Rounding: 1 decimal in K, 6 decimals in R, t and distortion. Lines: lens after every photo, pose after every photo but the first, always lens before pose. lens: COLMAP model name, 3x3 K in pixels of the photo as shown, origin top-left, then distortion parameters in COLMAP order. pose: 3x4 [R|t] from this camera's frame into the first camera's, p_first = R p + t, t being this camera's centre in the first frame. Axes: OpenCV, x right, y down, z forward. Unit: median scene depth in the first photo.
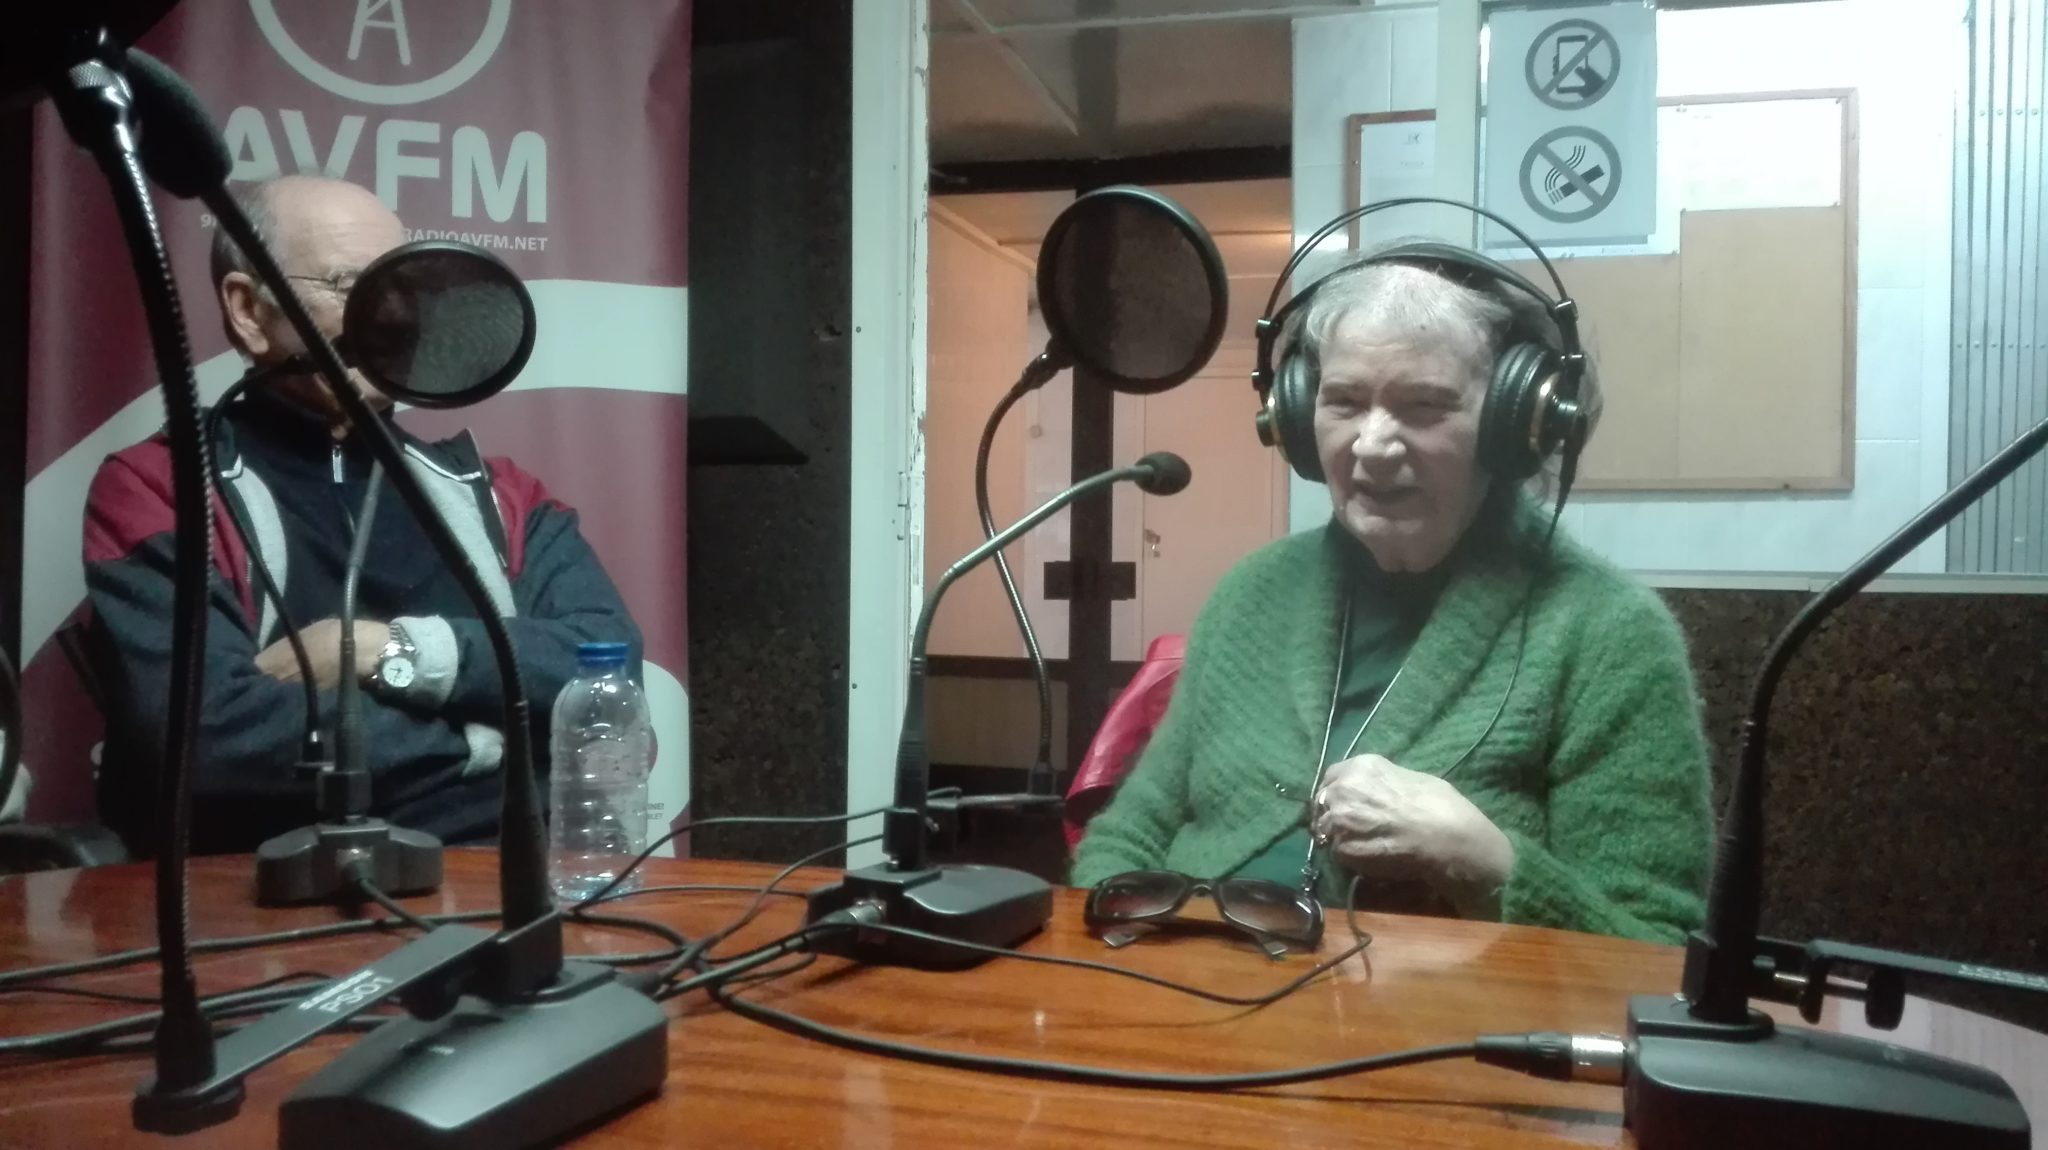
lens RADIAL K [[1638.9, 0, 1024.0], [0, 1638.9, 575.0], [0, 0, 1]] dist [0.111493, -0.181624]
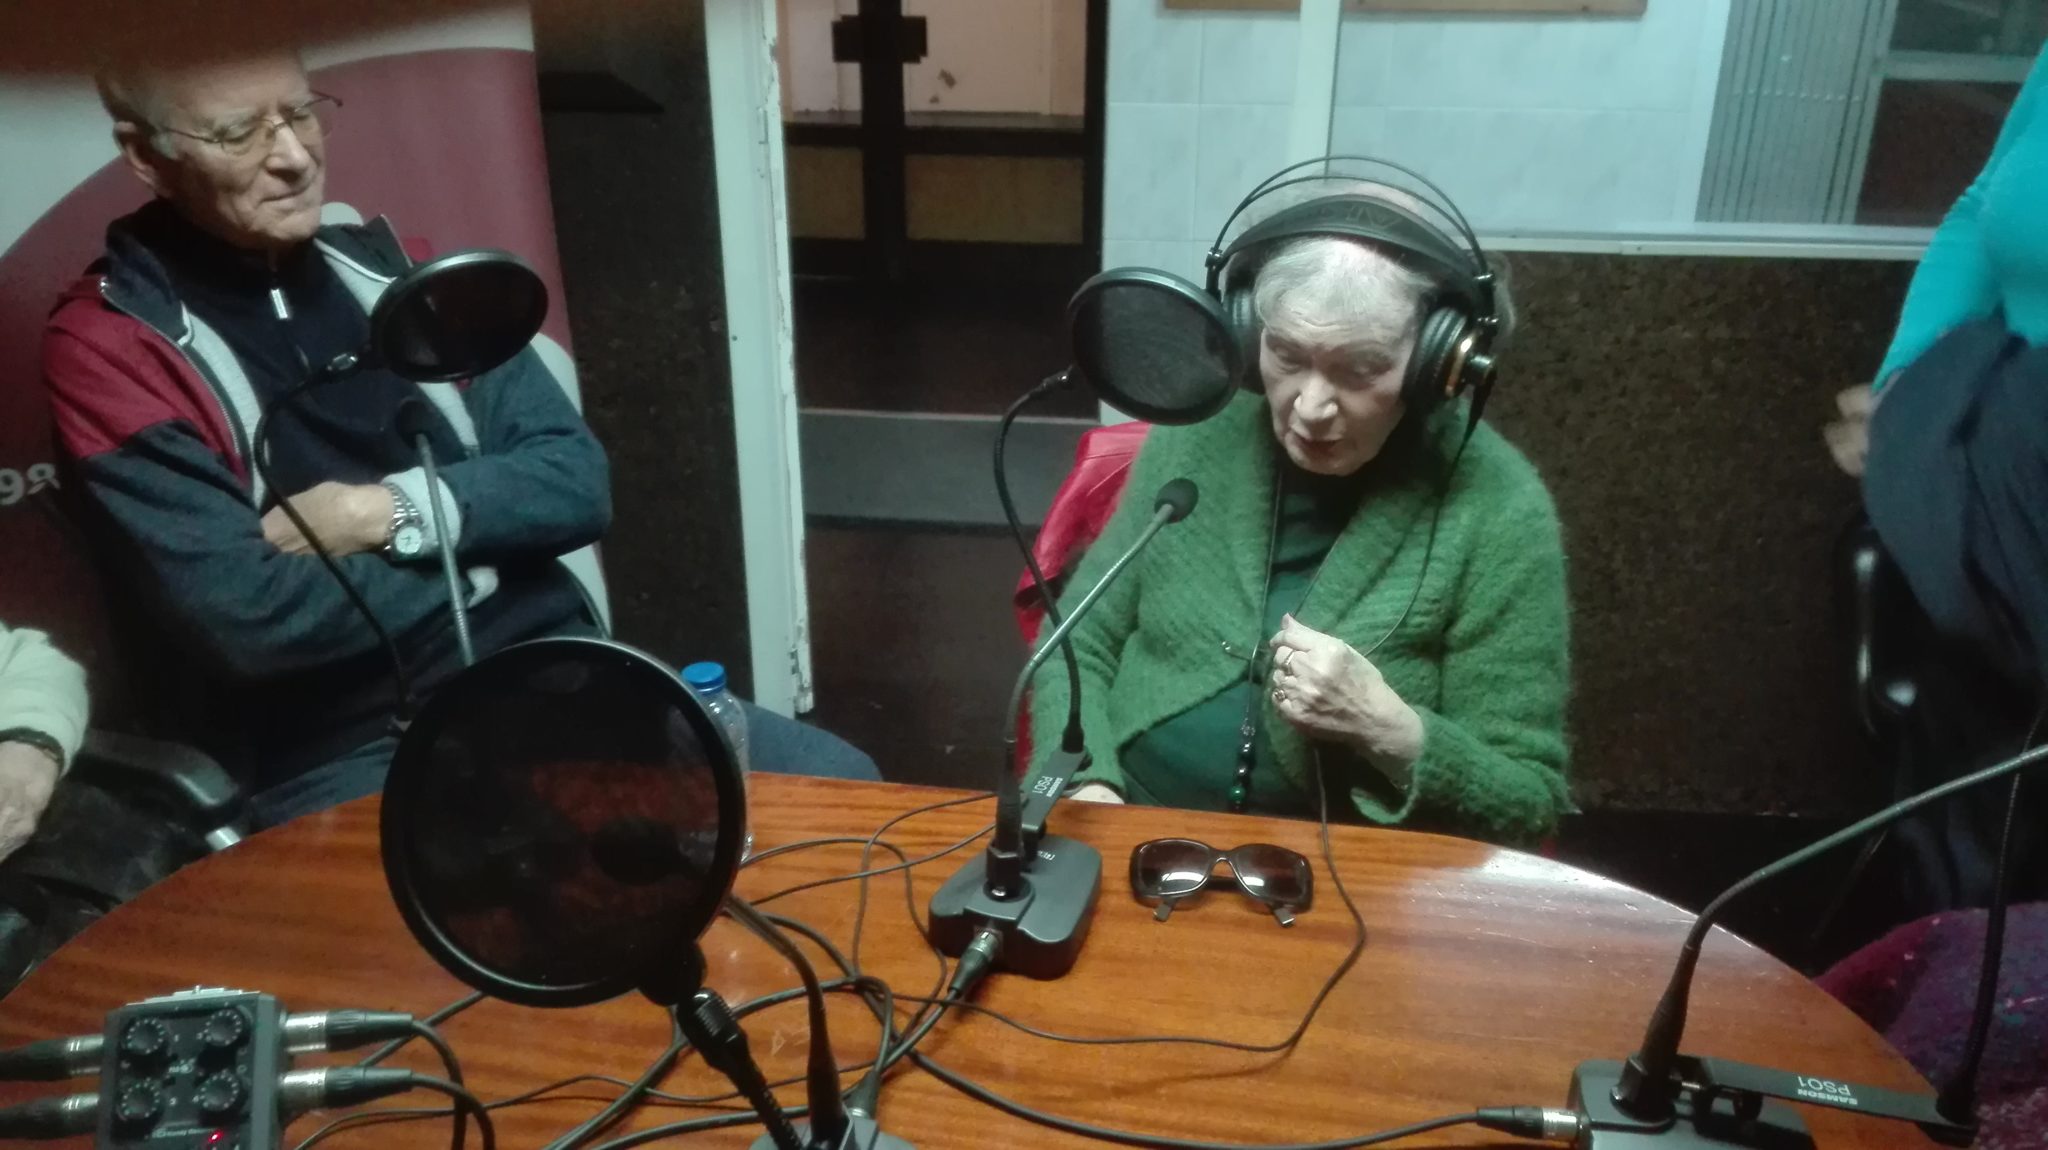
lens RADIAL K [[1638.9, 0, 1024.0], [0, 1638.9, 575.0], [0, 0, 1]] dist [0.111493, -0.181624]
pose [[0.988902, -0.066753, 0.132729, -0.145171], [0.012882, 0.928540, 0.371008, -0.360687], [-0.148010, -0.365181, 0.919095, -0.067093]]
